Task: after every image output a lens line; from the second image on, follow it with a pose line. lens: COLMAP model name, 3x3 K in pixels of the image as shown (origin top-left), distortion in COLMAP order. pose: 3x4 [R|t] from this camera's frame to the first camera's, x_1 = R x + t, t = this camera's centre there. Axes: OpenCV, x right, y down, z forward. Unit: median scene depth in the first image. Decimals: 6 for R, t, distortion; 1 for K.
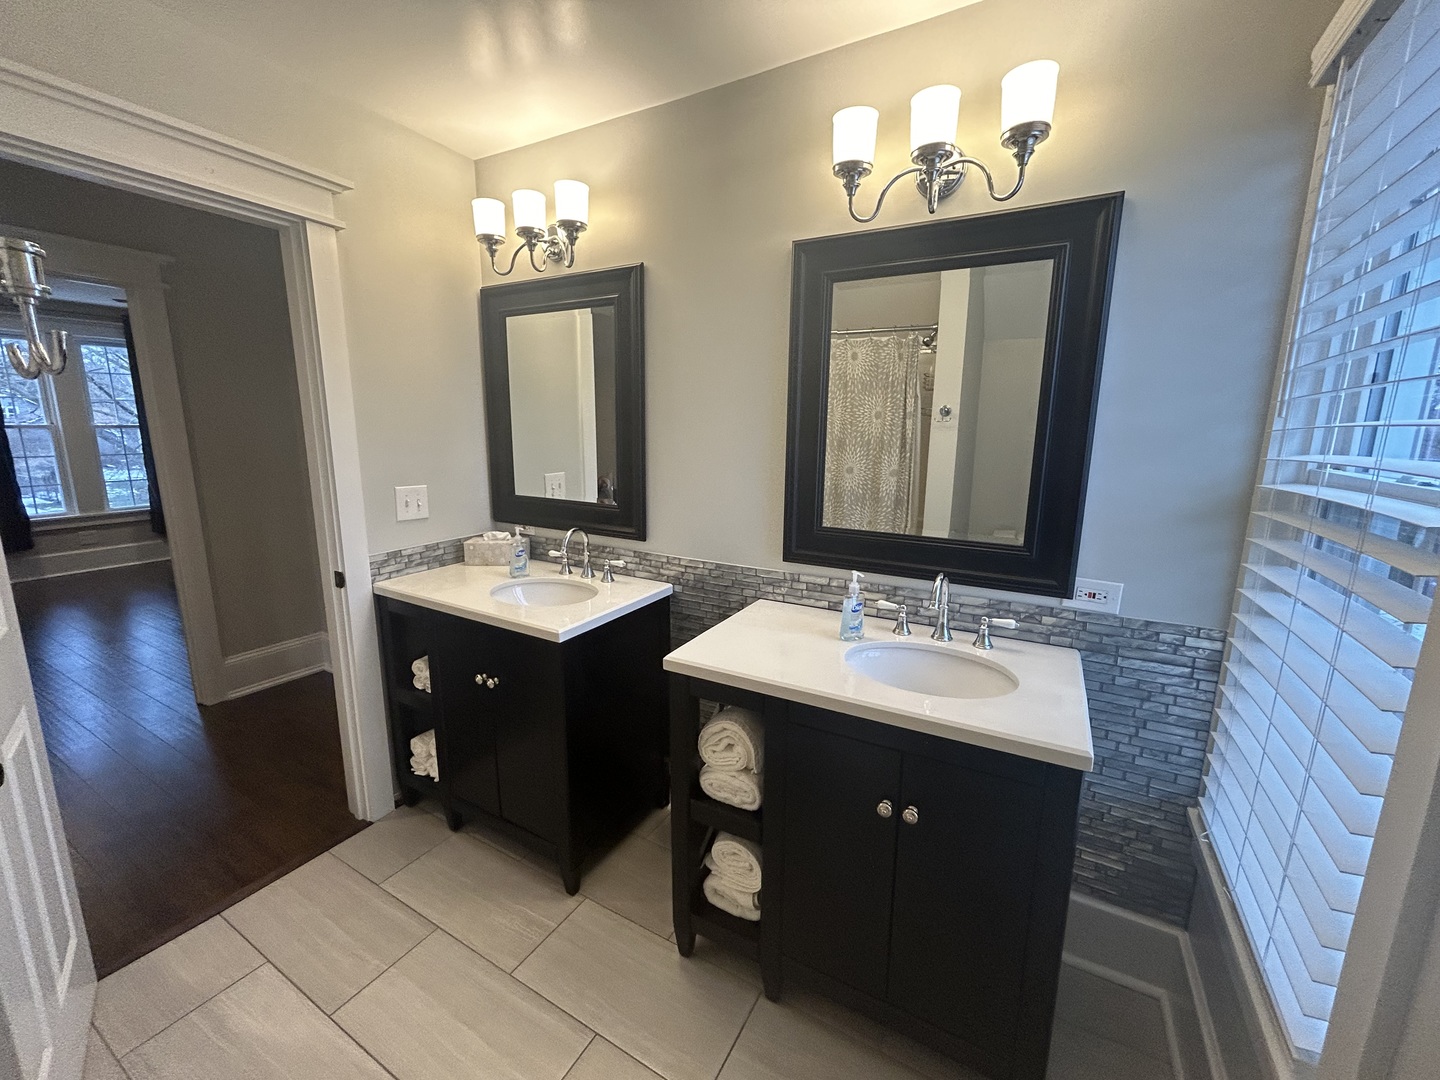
lens RADIAL K [[587.0, 0, 718.4], [0, 587.0, 534.8], [0, 0, 1]] dist [-0.000148, 0.001179]
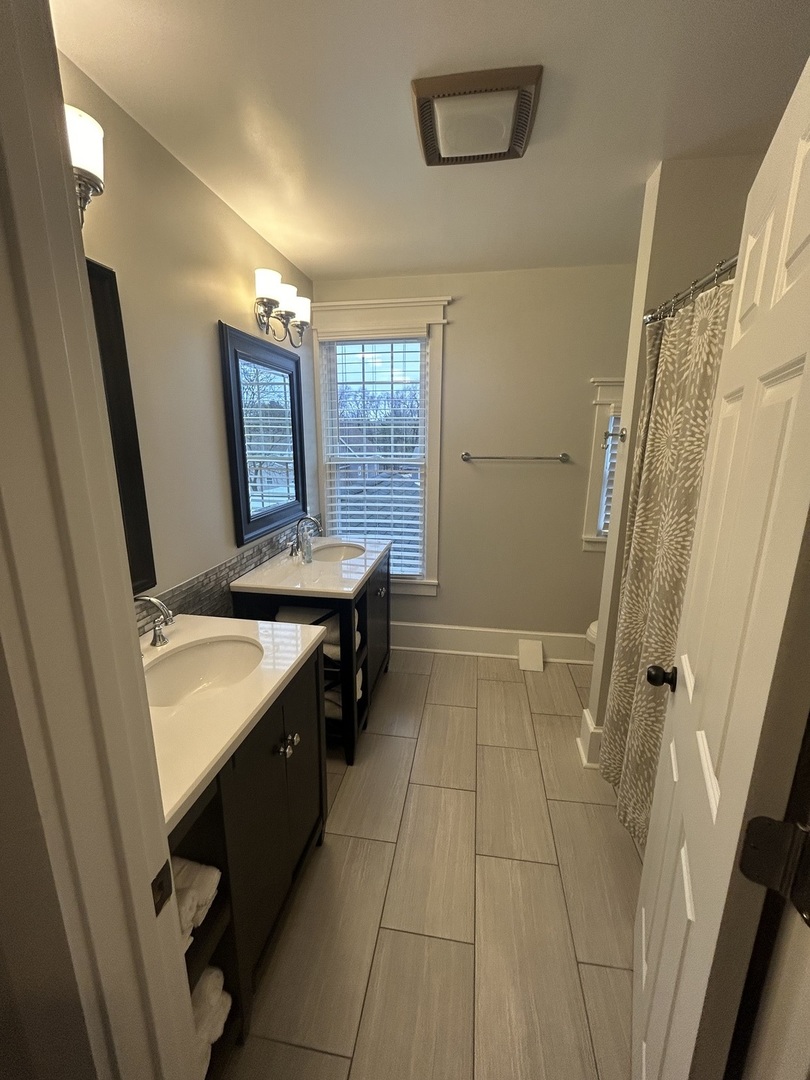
lens RADIAL K [[440.3, 0, 405.0], [0, 440.3, 540.0], [0, 0, 1]] dist [-0.000148, 0.001179]
pose [[-0.351198, -0.228069, 0.908099, -0.993497], [0.167308, 0.938983, 0.300531, -0.226332], [-0.921232, 0.257478, -0.291611, 0.934853]]
